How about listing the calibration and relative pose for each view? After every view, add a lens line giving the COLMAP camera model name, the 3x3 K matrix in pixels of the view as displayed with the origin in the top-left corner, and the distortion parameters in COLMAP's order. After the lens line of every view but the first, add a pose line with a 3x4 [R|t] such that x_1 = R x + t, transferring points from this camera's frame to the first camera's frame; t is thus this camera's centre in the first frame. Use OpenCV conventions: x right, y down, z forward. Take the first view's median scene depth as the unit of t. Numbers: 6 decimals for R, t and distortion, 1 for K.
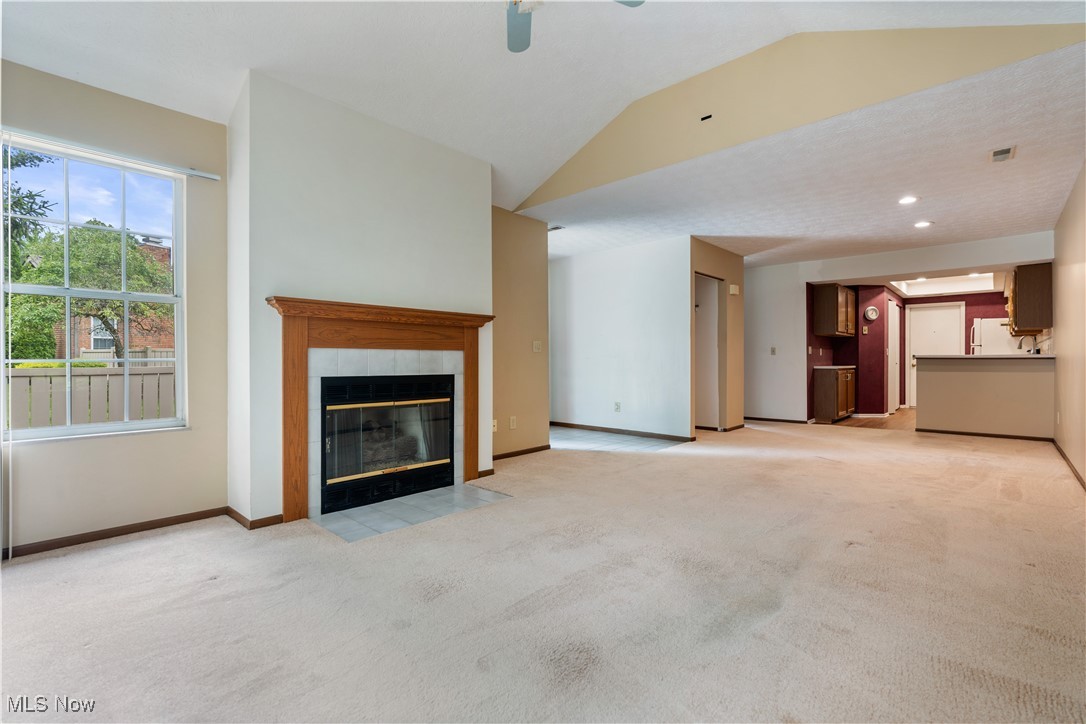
lens RADIAL K [[481.9, 0, 543.0], [0, 481.9, 362.0], [0, 0, 1]] dist [-0.008606, -0.000267]
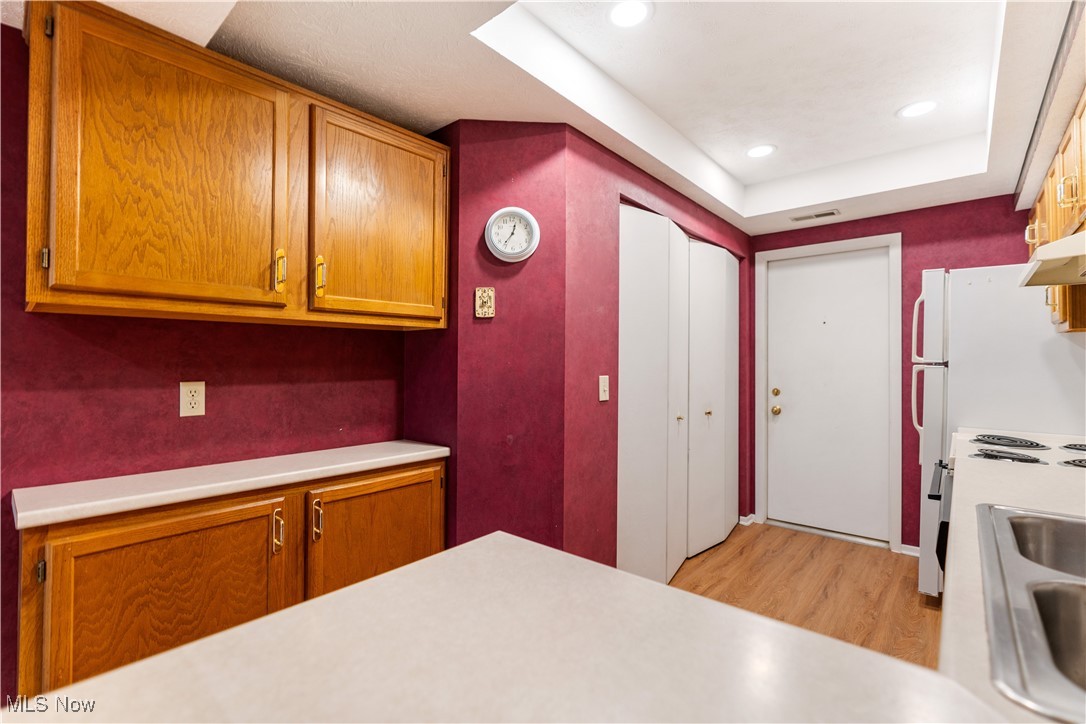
lens RADIAL K [[487.8, 0, 541.5], [0, 487.8, 357.3], [0, 0, 1]] dist [-0.000512, 0.000087]
pose [[0.999172, 0.004157, 0.040477, 1.316455], [-0.003485, 0.999855, -0.016653, -0.065296], [-0.040541, 0.016498, 0.999042, 1.428320]]
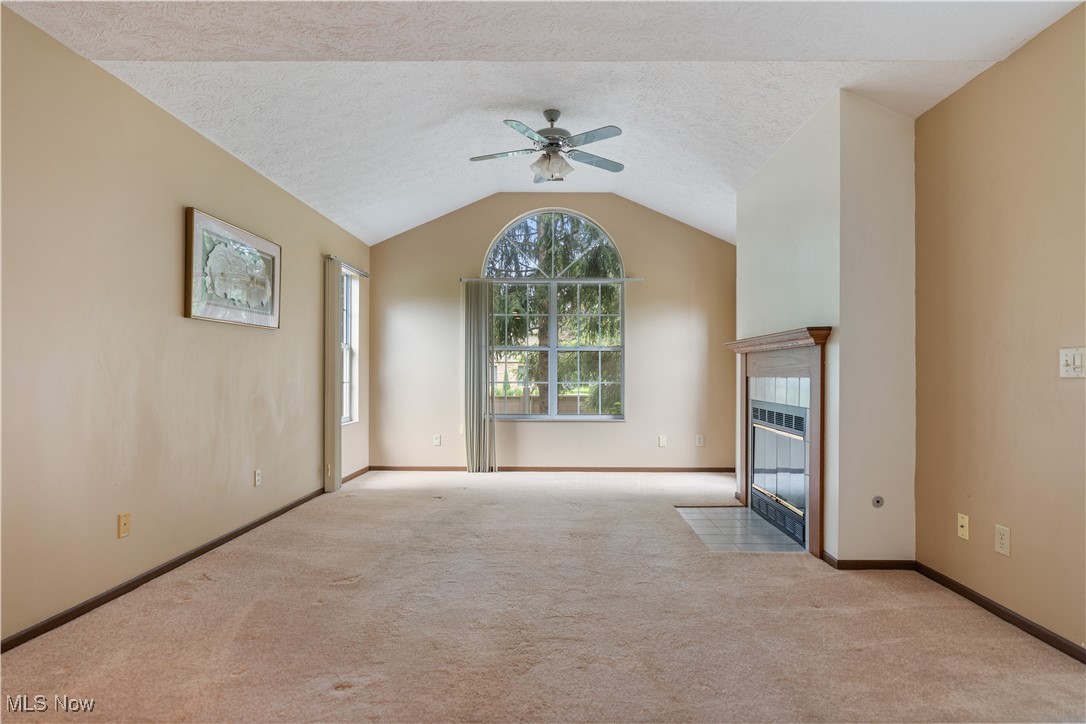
lens RADIAL K [[576.7, 0, 563.9], [0, 576.7, 368.6], [0, 0, 1]] dist [-0.006628, 0.000313]
pose [[-0.724359, -0.006080, -0.689396, 0.665443], [-0.004400, 0.999982, -0.004195, -0.029380], [0.689408, -0.000005, -0.724373, 1.248920]]
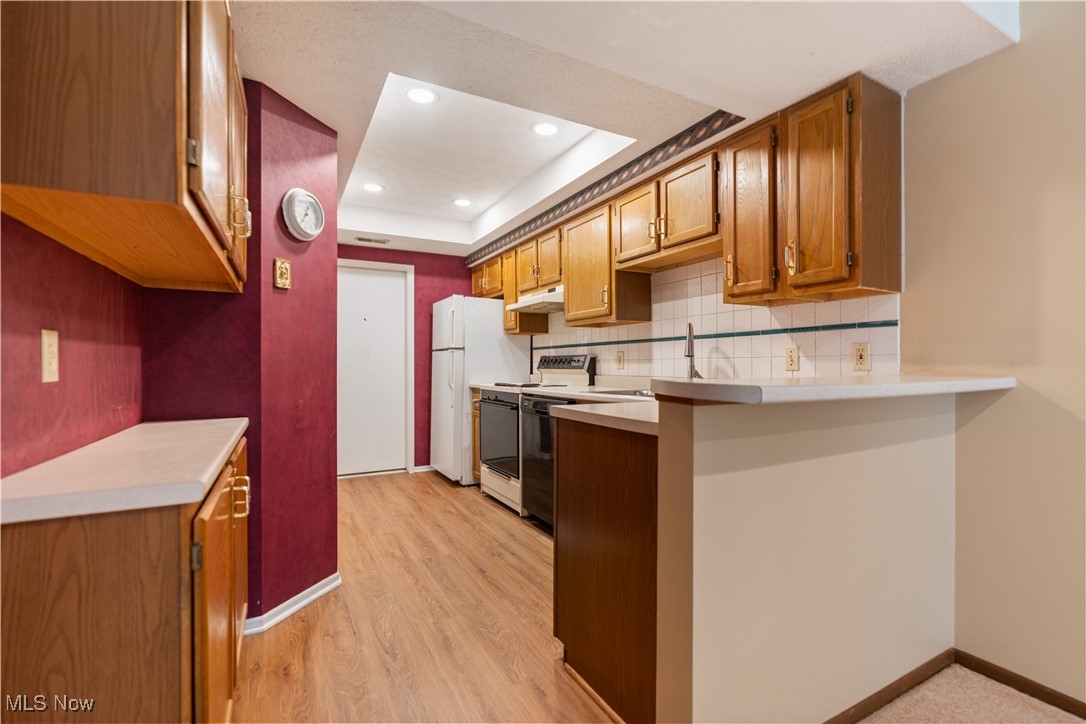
lens RADIAL K [[489.6, 0, 543.0], [0, 489.6, 362.0], [0, 0, 1]] dist [0.000528, 0.000053]
pose [[0.315394, 0.005597, 0.948944, 0.891579], [0.005121, 0.999958, -0.007600, -0.031581], [-0.948947, 0.007256, 0.315352, 1.499954]]
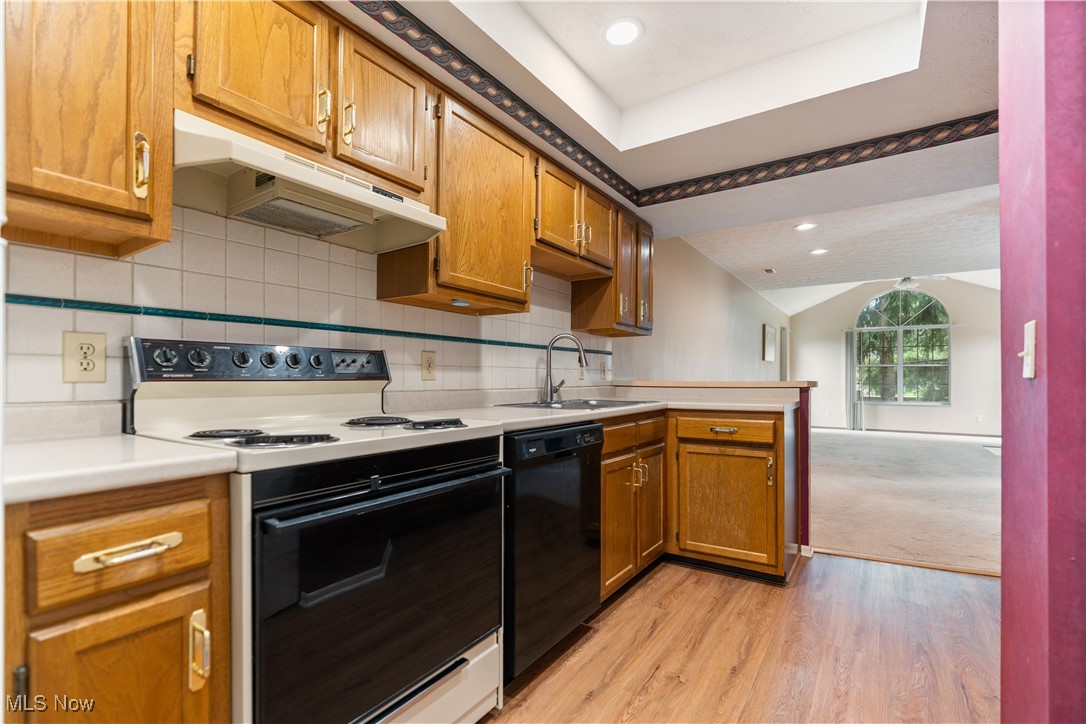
lens RADIAL K [[486.1, 0, 547.8], [0, 486.1, 381.6], [0, 0, 1]] dist [0.000015, 0.000113]
pose [[-0.986942, 0.000427, -0.161075, 1.672854], [-0.000750, 0.999973, 0.007248, -0.027392], [0.161073, 0.007274, -0.986916, 2.149910]]
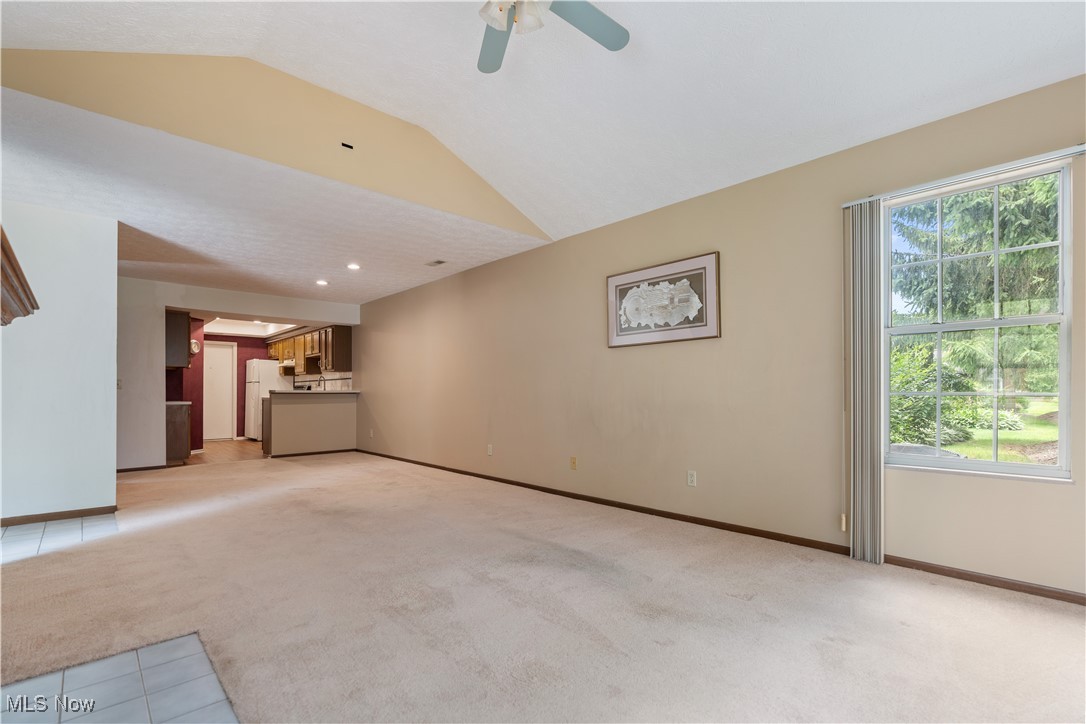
lens RADIAL K [[499.3, 0, 540.9], [0, 499.3, 387.8], [0, 0, 1]] dist [-0.005033, -0.000020]
pose [[0.073217, 0.010799, 0.997258, -0.508373], [0.005835, 0.999920, -0.011256, -0.005483], [-0.997299, 0.006643, 0.073148, 0.433912]]
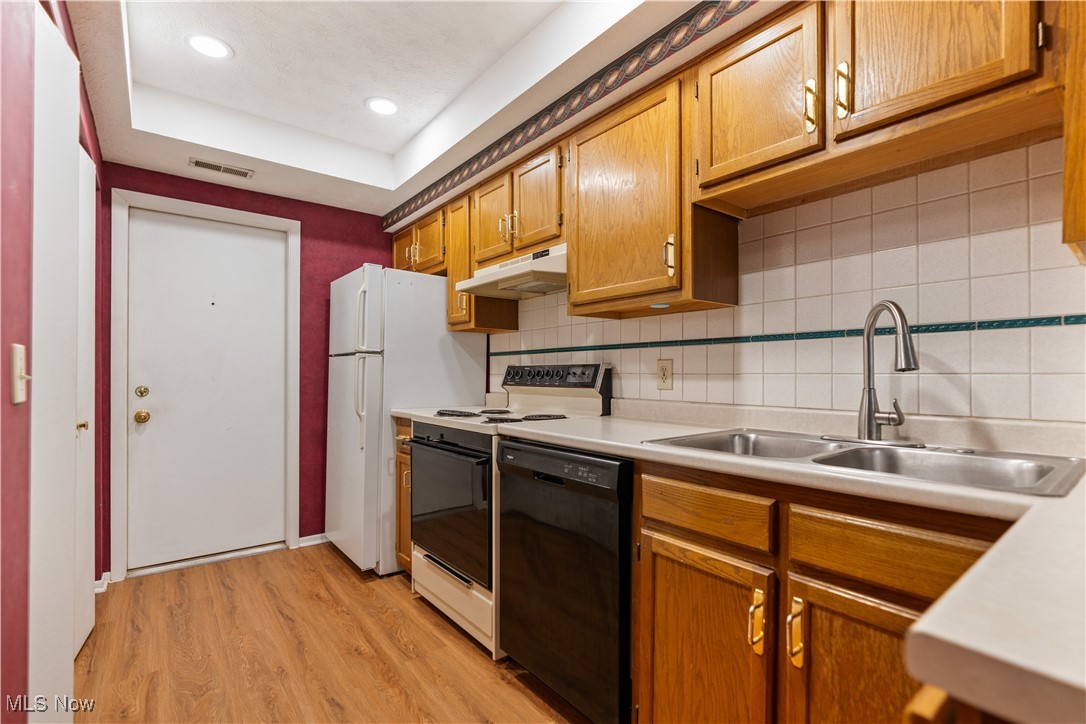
lens RADIAL K [[494.9, 0, 542.5], [0, 494.9, 373.1], [0, 0, 1]] dist [-0.005113, -0.000291]
pose [[0.149031, 0.003406, 0.988827, 1.214986], [0.000279, 0.999994, -0.003487, -0.039755], [-0.988832, 0.000796, 0.149029, 1.682454]]
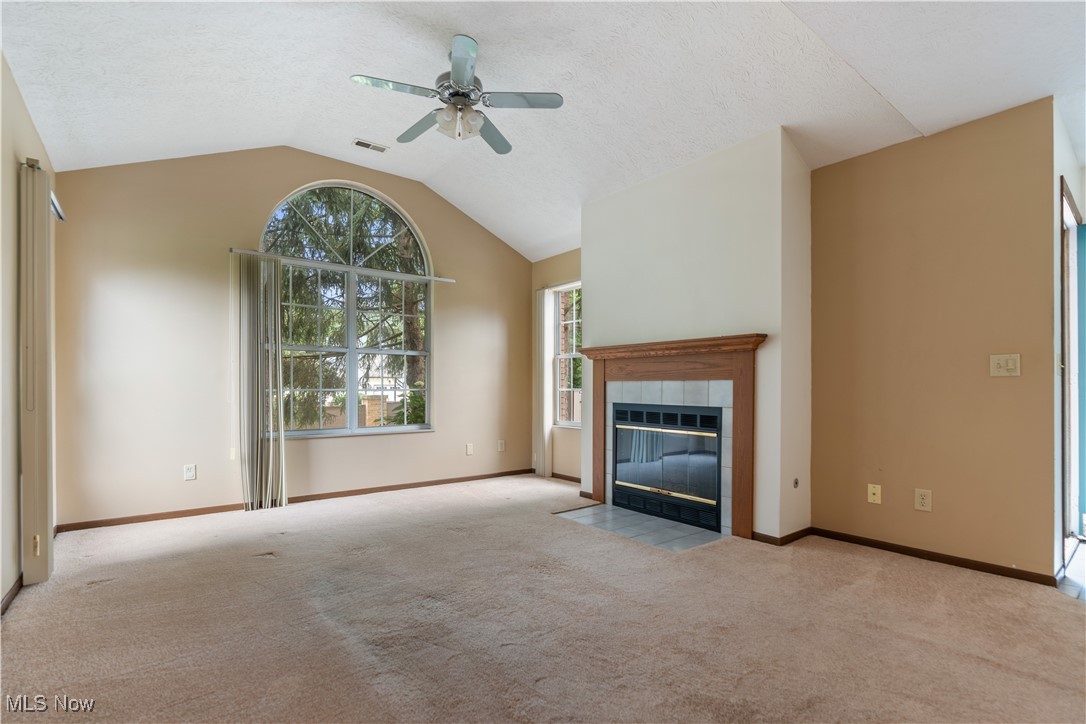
lens RADIAL K [[501.5, 0, 536.3], [0, 501.5, 384.6], [0, 0, 1]] dist [-0.003460, -0.000183]
pose [[-0.146281, -0.004812, -0.989231, 0.681955], [-0.005864, 0.999975, -0.003998, -0.008831], [0.989226, 0.005216, -0.146306, 0.708005]]
